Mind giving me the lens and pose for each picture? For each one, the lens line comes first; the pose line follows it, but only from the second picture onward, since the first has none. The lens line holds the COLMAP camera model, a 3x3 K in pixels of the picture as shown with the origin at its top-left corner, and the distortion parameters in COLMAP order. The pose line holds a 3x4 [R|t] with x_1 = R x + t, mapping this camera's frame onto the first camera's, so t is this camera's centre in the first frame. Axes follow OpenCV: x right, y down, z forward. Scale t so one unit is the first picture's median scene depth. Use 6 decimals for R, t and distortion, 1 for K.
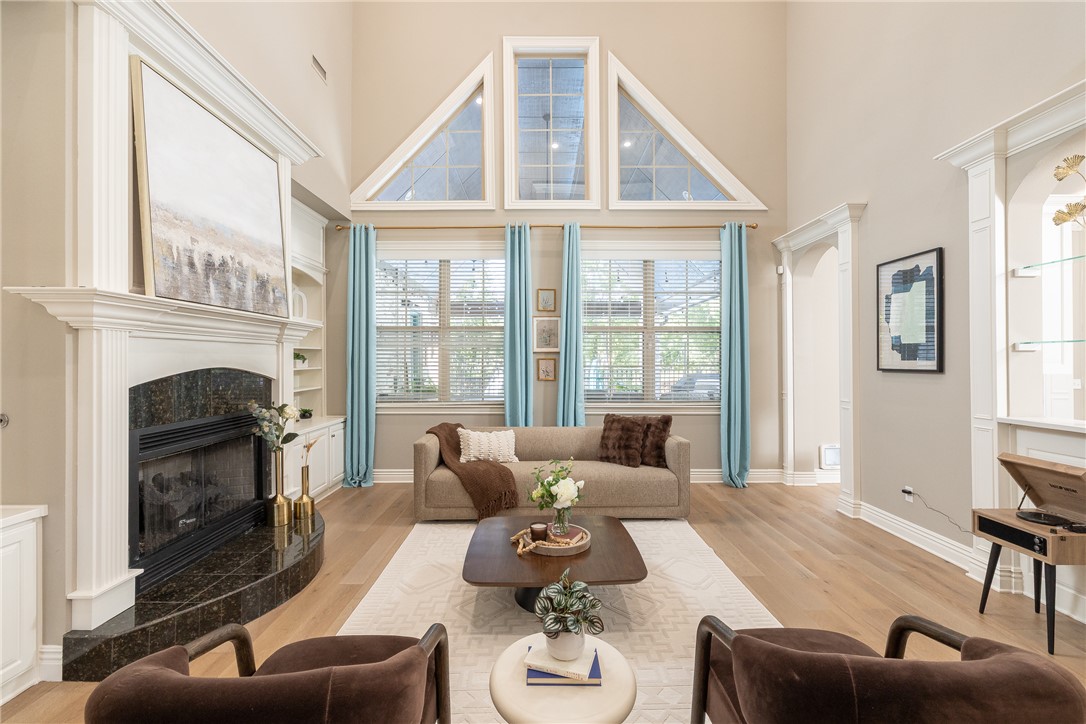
lens RADIAL K [[468.7, 0, 545.2], [0, 468.7, 363.1], [0, 0, 1]] dist [0.002869, 0.001387]
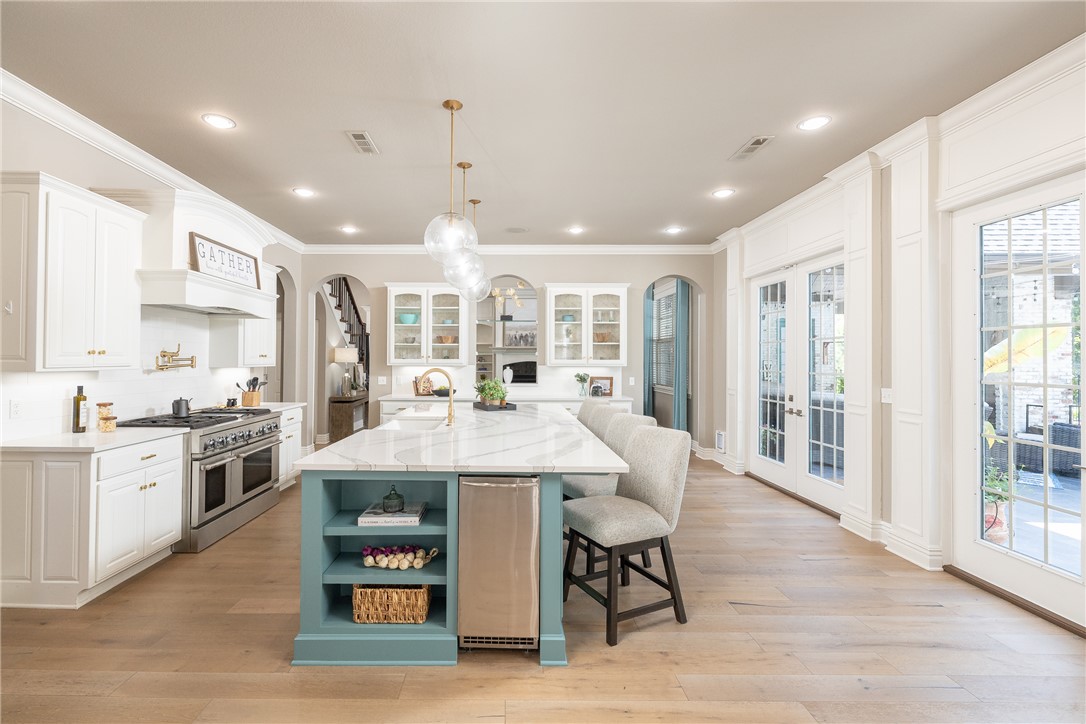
lens RADIAL K [[468.7, 0, 498.6], [0, 468.7, 354.9], [0, 0, 1]] dist [0.002869, 0.001387]
pose [[-0.000738, -0.012077, -0.999927, 3.318049], [0.000870, 0.999927, -0.012078, 0.004088], [0.999999, -0.000879, -0.000728, 0.764664]]
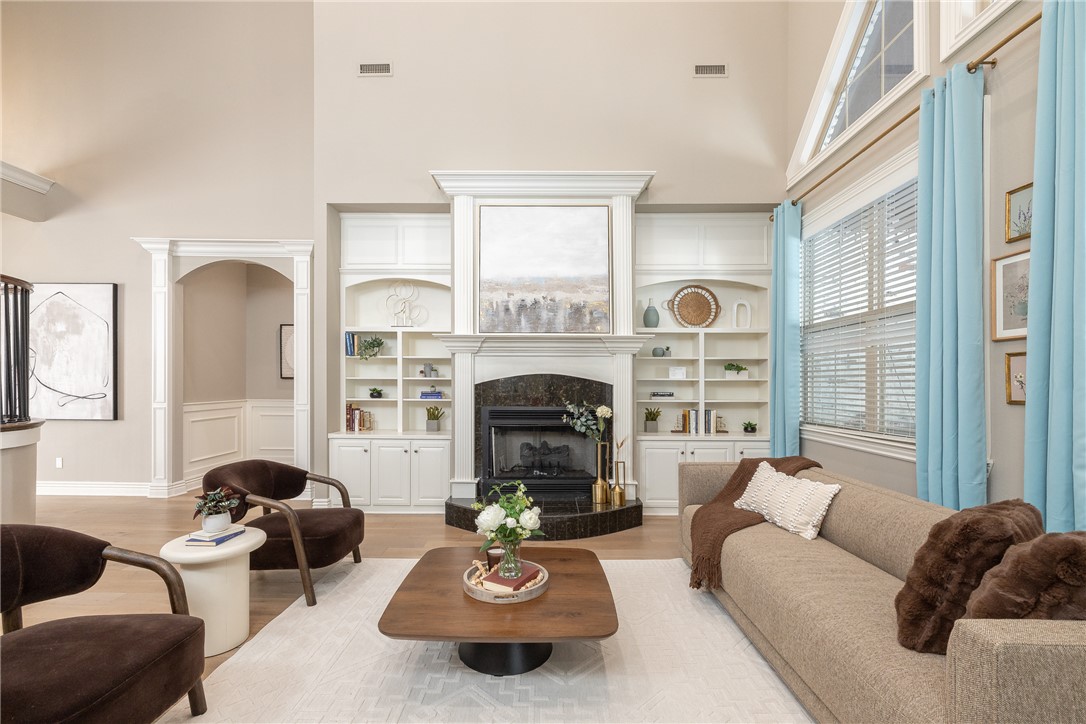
lens RADIAL K [[468.7, 0, 546.5], [0, 468.7, 384.2], [0, 0, 1]] dist [0.002869, 0.001387]
pose [[0.005006, 0.003336, -0.999982, 0.792185], [-0.003313, 0.999989, 0.003319, 0.037798], [0.999982, 0.003297, 0.005017, 1.026408]]
